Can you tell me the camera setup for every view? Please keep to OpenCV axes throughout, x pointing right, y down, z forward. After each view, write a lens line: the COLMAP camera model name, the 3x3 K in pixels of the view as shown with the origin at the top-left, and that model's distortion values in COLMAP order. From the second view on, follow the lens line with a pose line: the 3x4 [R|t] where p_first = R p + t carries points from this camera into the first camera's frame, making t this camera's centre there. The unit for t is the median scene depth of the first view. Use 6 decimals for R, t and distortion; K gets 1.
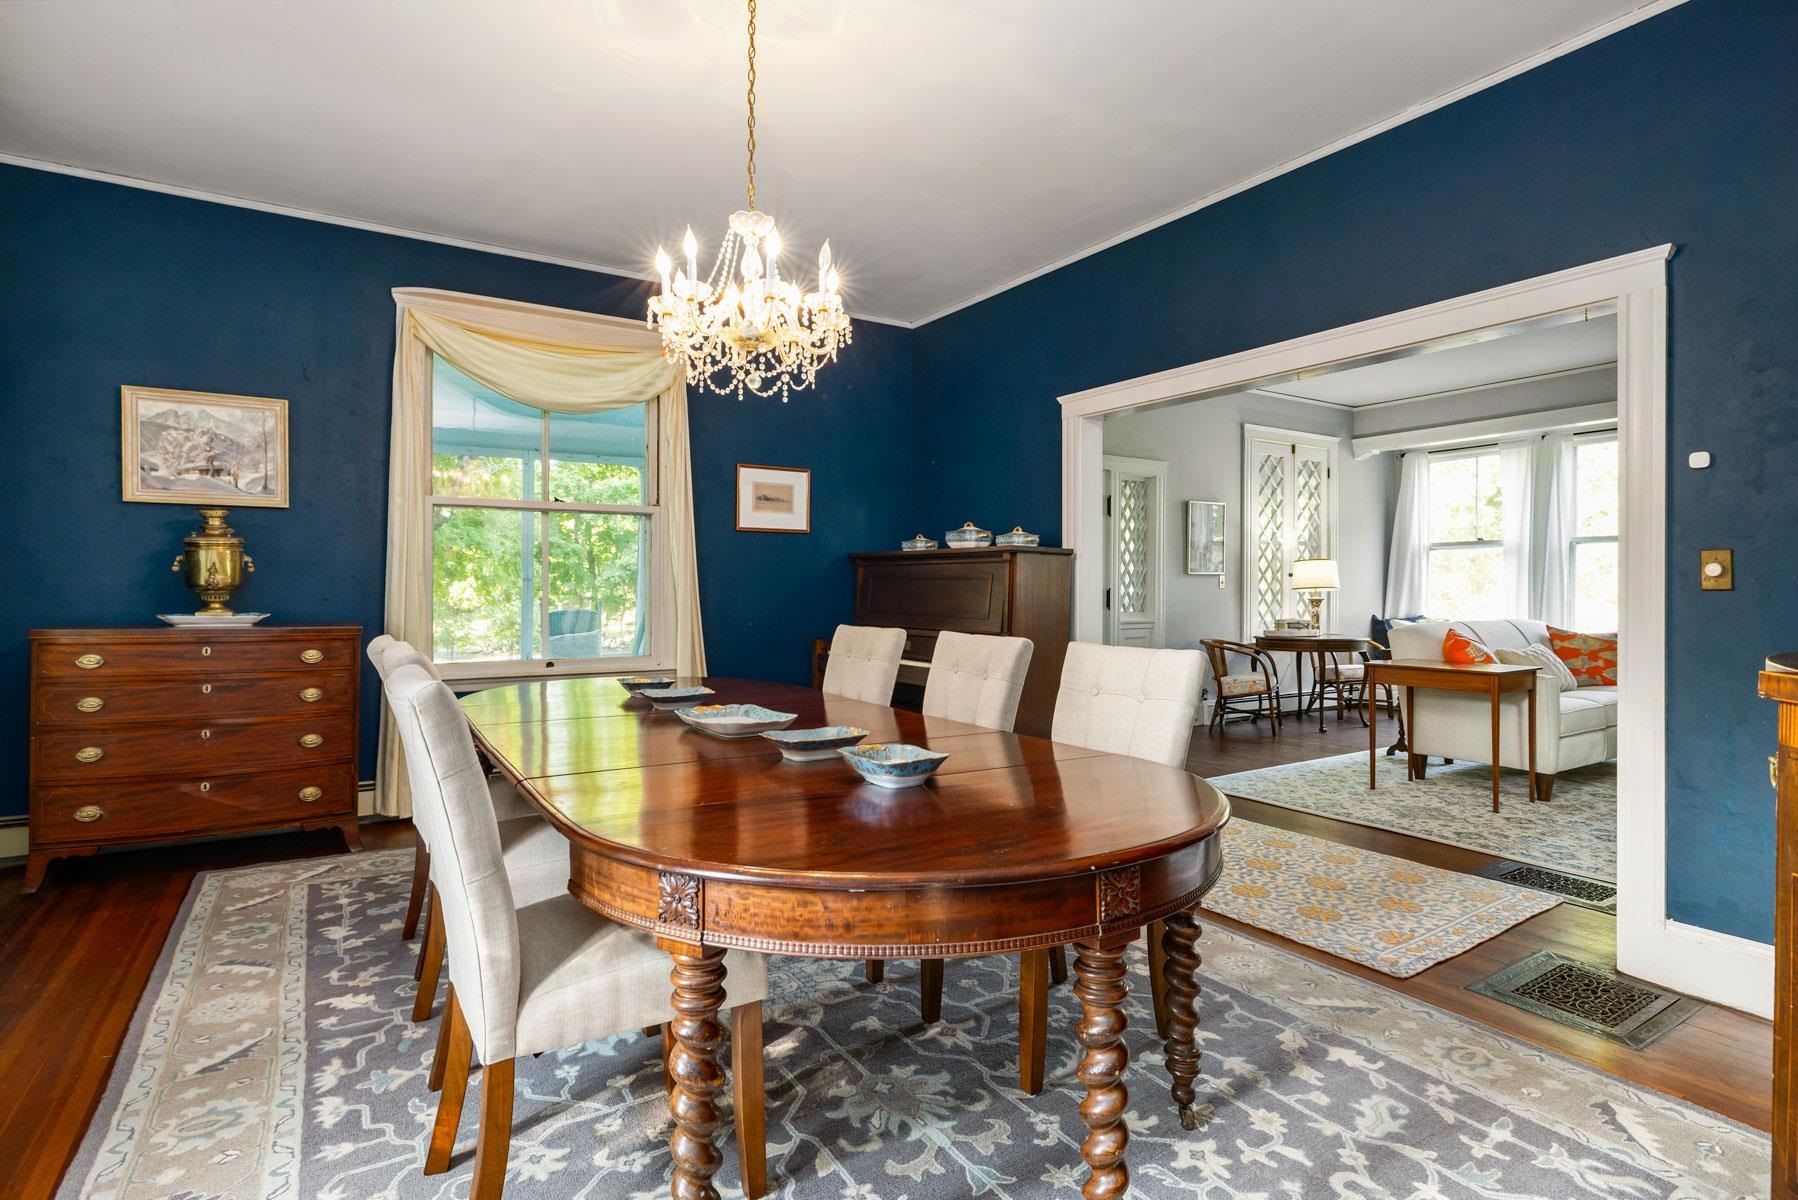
lens RADIAL K [[918.9, 0, 899.6], [0, 918.9, 583.3], [0, 0, 1]] dist [-0.028757, -0.000028]
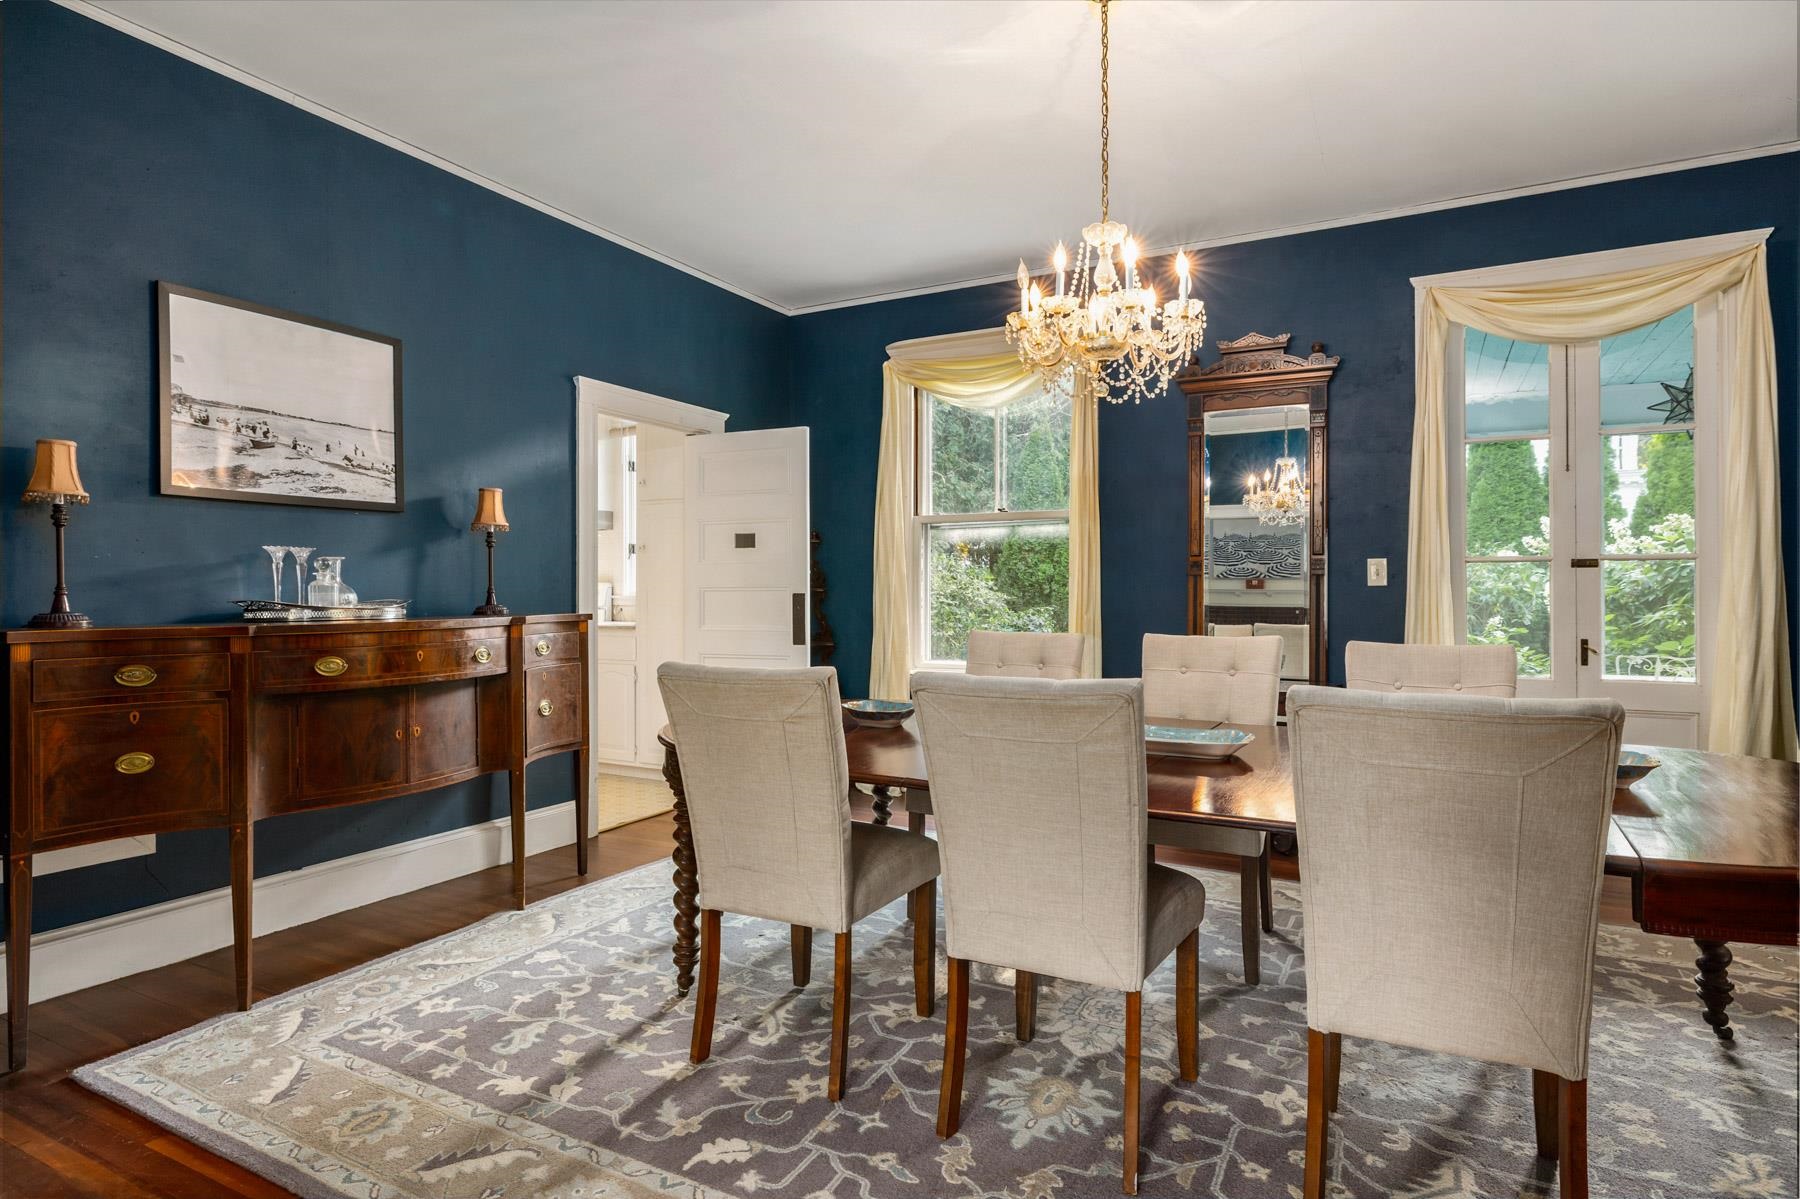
lens RADIAL K [[942.8, 0, 900.0], [0, 942.8, 599.5], [0, 0, 1]] dist [0.000627, 0.000028]
pose [[-0.876006, 0.003246, -0.482289, 0.362246], [0.001279, 0.999989, 0.004406, 0.002807], [0.482299, 0.003242, -0.876001, 1.215985]]
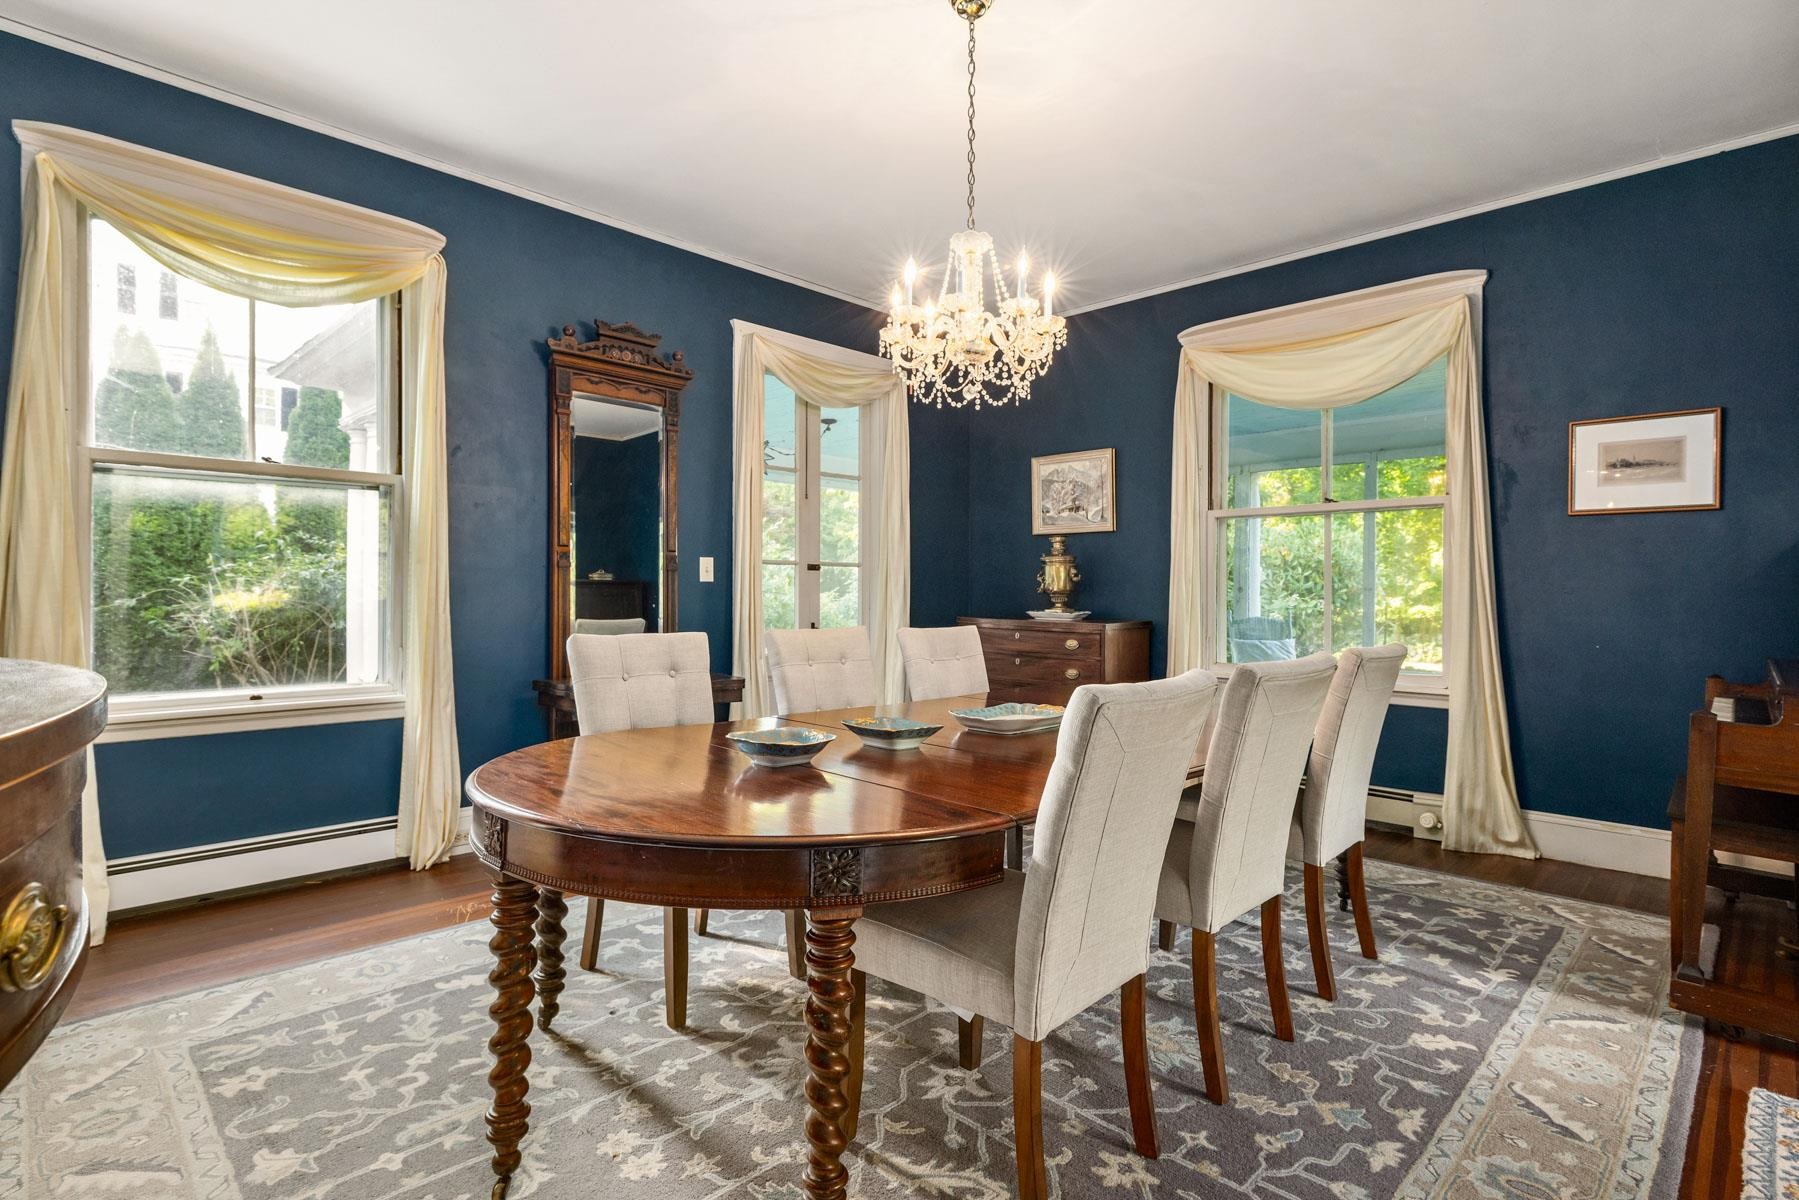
lens RADIAL K [[890.7, 0, 899.5], [0, 890.7, 600.0], [0, 0, 1]] dist [-0.001357, -0.000405]
pose [[0.217055, 0.006823, -0.976136, 0.552785], [-0.002457, 0.999976, 0.006443, 0.008529], [0.976156, 0.001000, 0.217066, 0.469104]]
